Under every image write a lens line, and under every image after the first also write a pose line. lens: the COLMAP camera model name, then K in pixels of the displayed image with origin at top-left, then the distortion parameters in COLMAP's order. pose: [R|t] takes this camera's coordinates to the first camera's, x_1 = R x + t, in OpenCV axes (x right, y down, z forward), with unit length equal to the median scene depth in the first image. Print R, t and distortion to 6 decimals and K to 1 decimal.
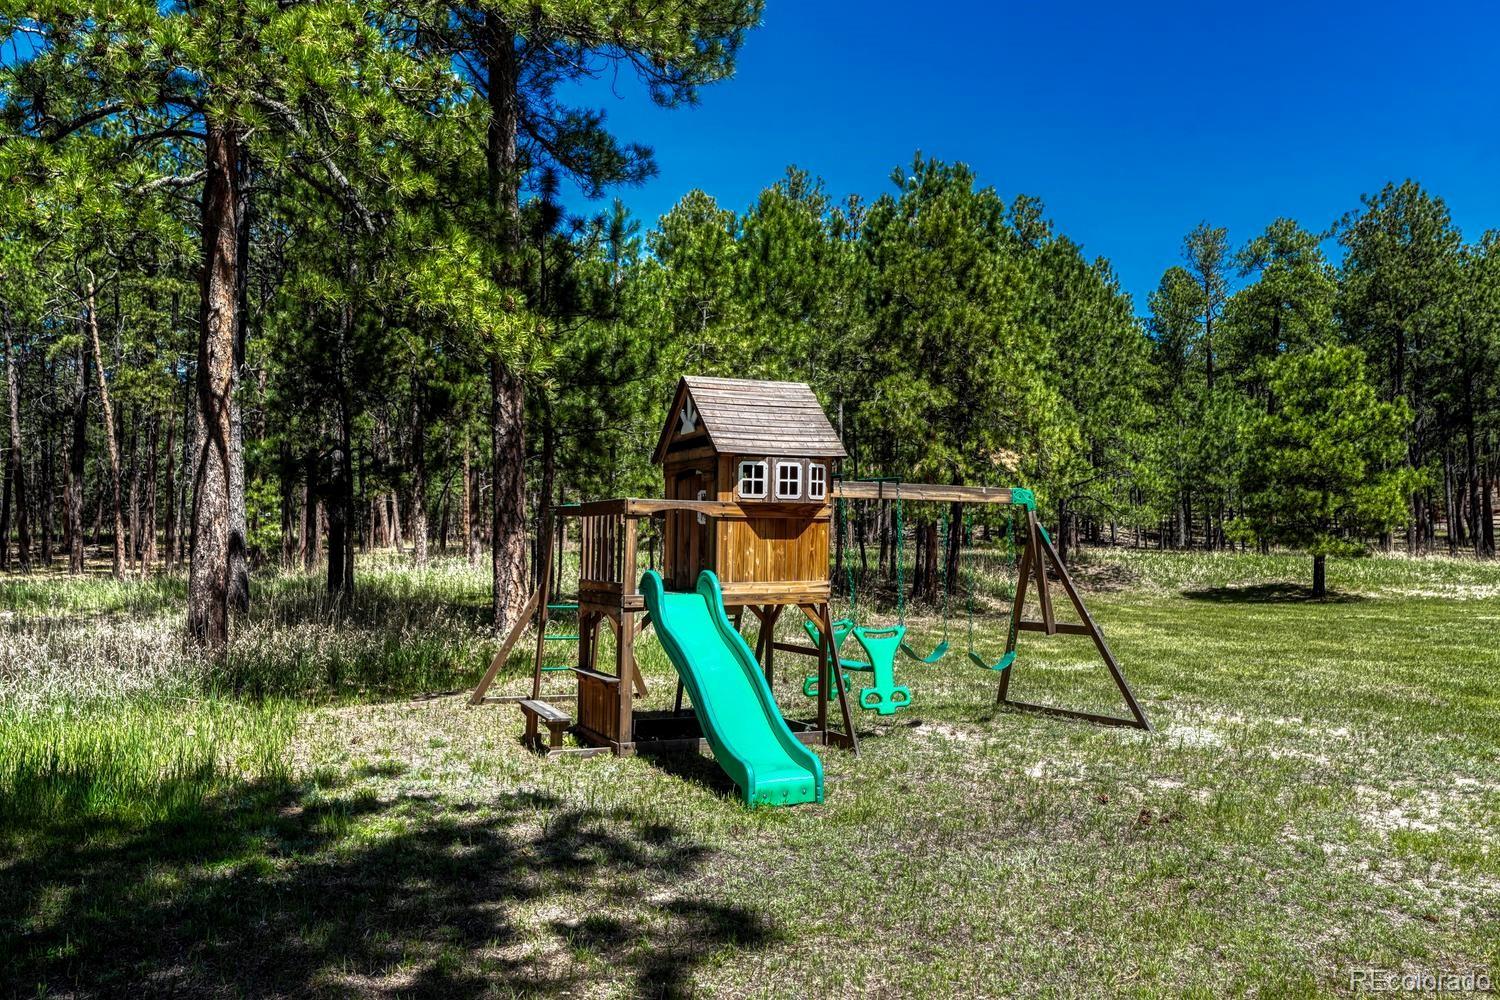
lens RADIAL K [[1186.0, 0, 750.0], [0, 1186.0, 500.0], [0, 0, 1]] dist [0.003924, 0.000338]
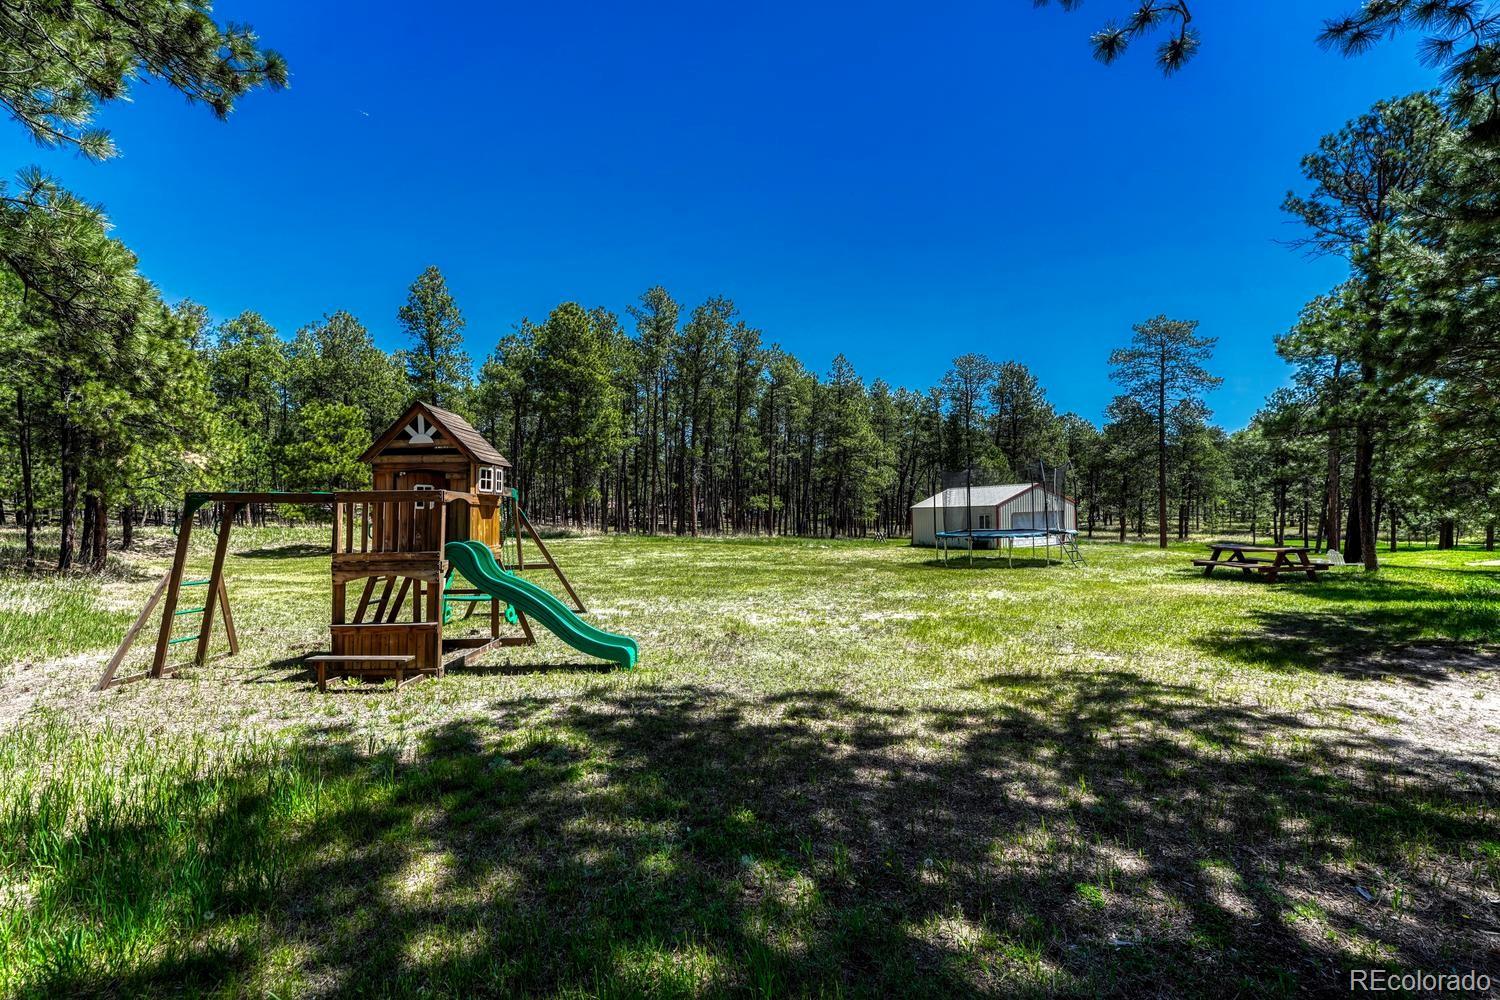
lens RADIAL K [[659.4, 0, 750.0], [0, 659.4, 542.5], [0, 0, 1]] dist [-0.003679, -0.000293]
pose [[0.402774, -0.044196, 0.914232, -0.537740], [-0.021521, 0.998100, 0.057731, 0.006047], [-0.915046, -0.042927, 0.401058, 0.298215]]
